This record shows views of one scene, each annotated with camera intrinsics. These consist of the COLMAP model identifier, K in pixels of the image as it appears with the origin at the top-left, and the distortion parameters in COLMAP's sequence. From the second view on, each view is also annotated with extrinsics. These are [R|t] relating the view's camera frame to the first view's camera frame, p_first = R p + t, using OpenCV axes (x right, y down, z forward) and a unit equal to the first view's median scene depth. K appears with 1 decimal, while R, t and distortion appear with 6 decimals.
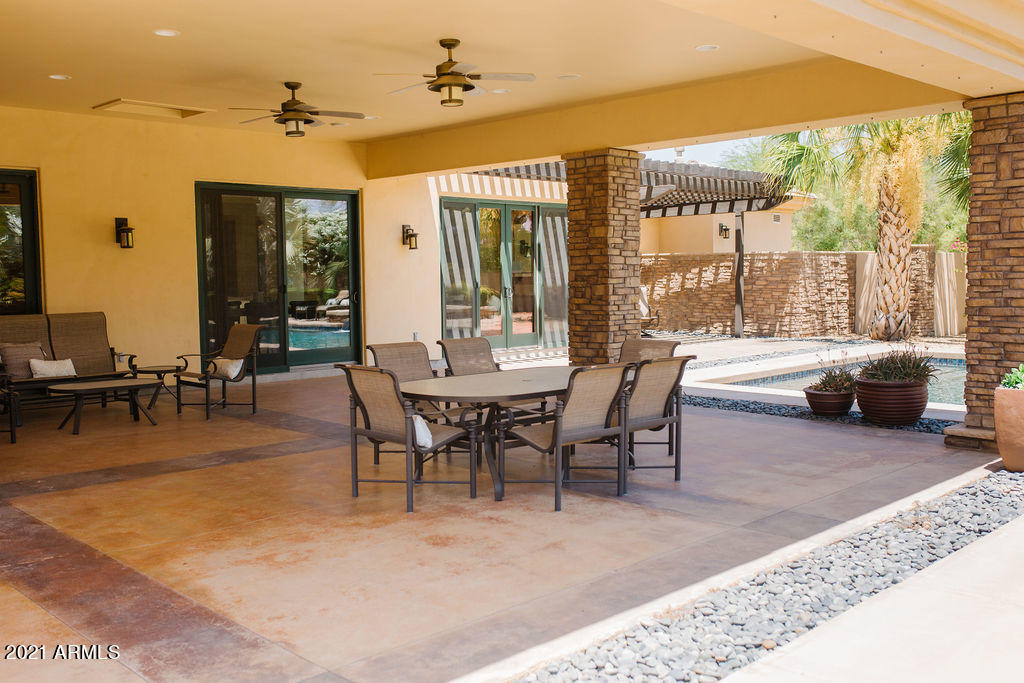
lens RADIAL K [[965.5, 0, 510.3], [0, 965.5, 336.7], [0, 0, 1]] dist [0.005922, 0.000000]
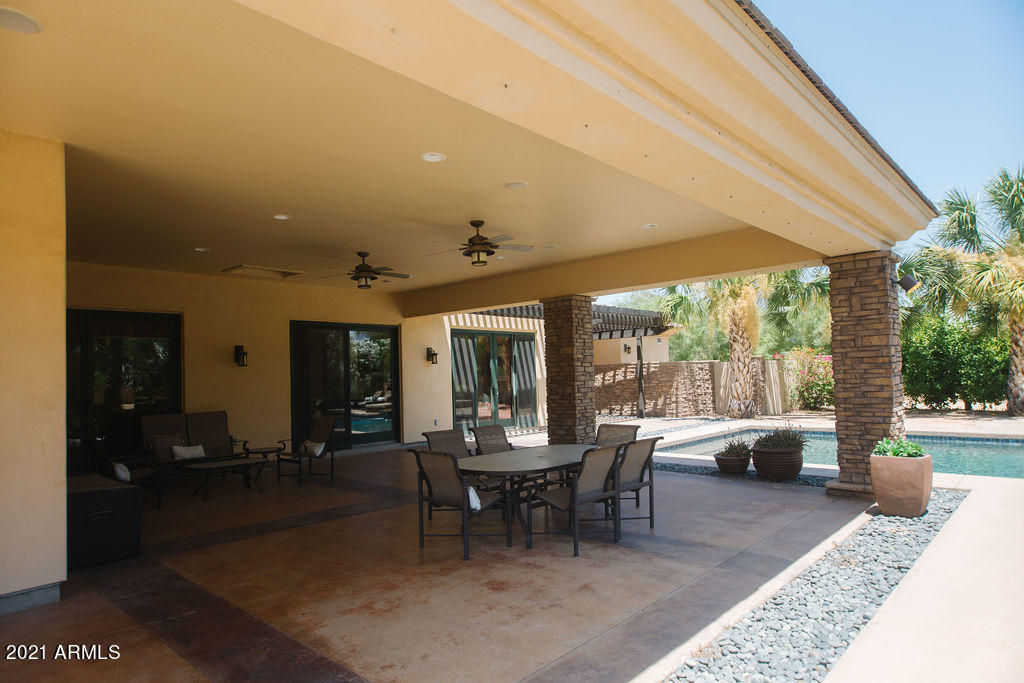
lens RADIAL K [[610.9, 0, 500.3], [0, 610.9, 354.4], [0, 0, 1]] dist [0.018757, 0.002828]
pose [[0.999081, -0.014521, 0.040335, -0.067566], [0.018593, 0.994561, -0.102484, -0.010927], [-0.038627, 0.103139, 0.993917, 0.097366]]
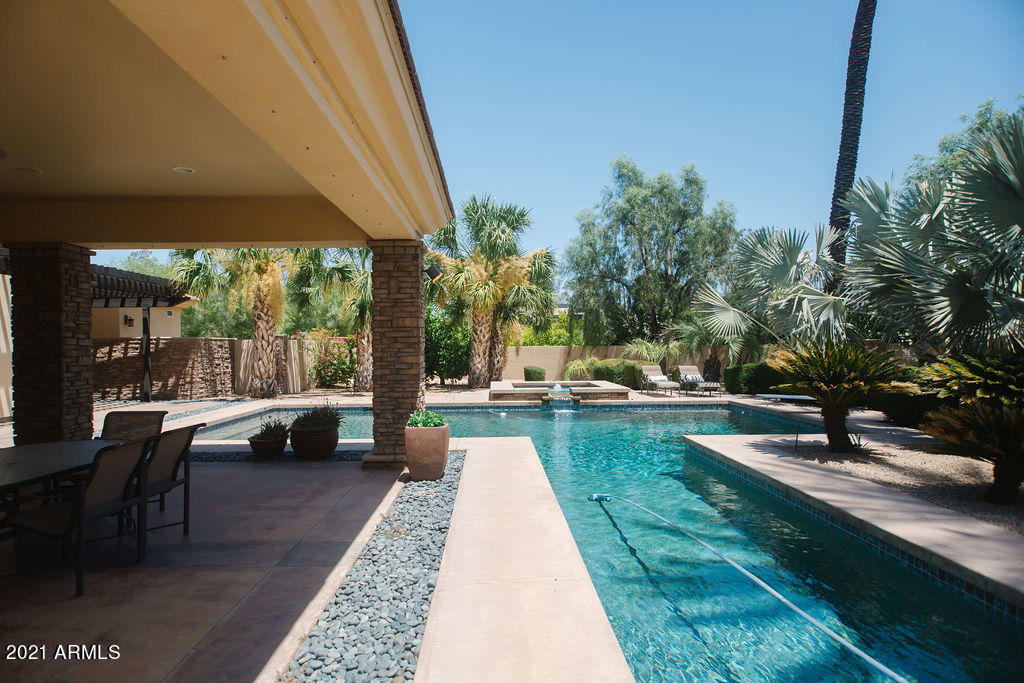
lens RADIAL K [[610.9, 0, 500.7], [0, 610.9, 352.1], [0, 0, 1]] dist [0.018757, 0.002828]
pose [[0.695378, 0.001217, 0.718643, -0.080847], [0.047035, 0.997777, -0.047202, -0.012564], [-0.717103, 0.066624, 0.693775, 0.190518]]
